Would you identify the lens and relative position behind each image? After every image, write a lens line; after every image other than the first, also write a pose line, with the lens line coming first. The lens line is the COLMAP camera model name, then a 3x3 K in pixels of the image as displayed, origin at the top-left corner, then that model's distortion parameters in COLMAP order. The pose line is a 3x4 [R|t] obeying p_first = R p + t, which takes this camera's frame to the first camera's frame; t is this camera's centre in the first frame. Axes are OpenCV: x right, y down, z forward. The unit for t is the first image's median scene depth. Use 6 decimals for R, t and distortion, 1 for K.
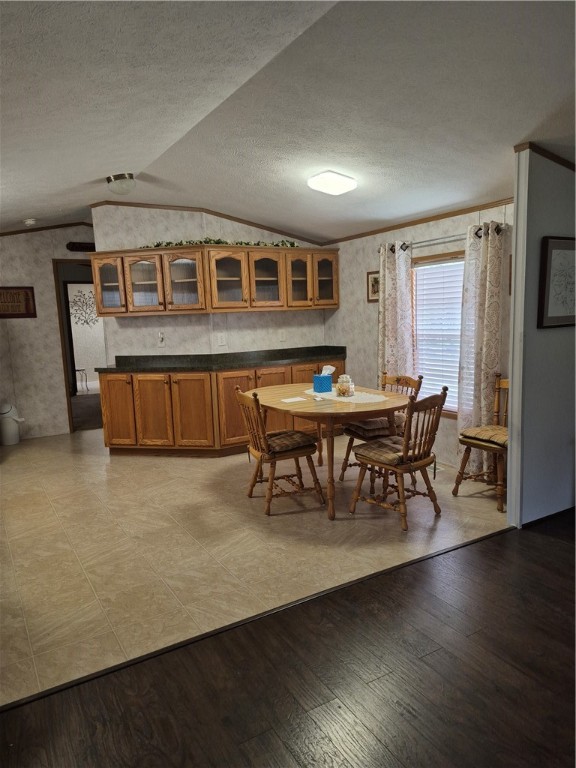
lens RADIAL K [[535.3, 0, 267.4], [0, 535.3, 394.8], [0, 0, 1]] dist [0.048915, -0.037915]
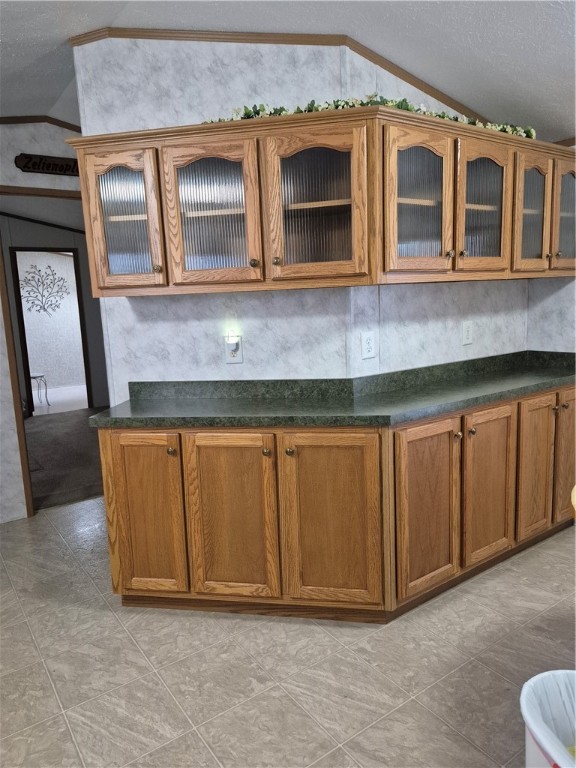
lens RADIAL K [[535.3, 0, 257.2], [0, 535.3, 381.6], [0, 0, 1]] dist [0.048915, -0.037915]
pose [[0.997879, -0.015121, 0.063311, -0.213386], [0.014834, 0.999877, 0.005004, -0.077475], [-0.063379, -0.004054, 0.997981, 0.563103]]
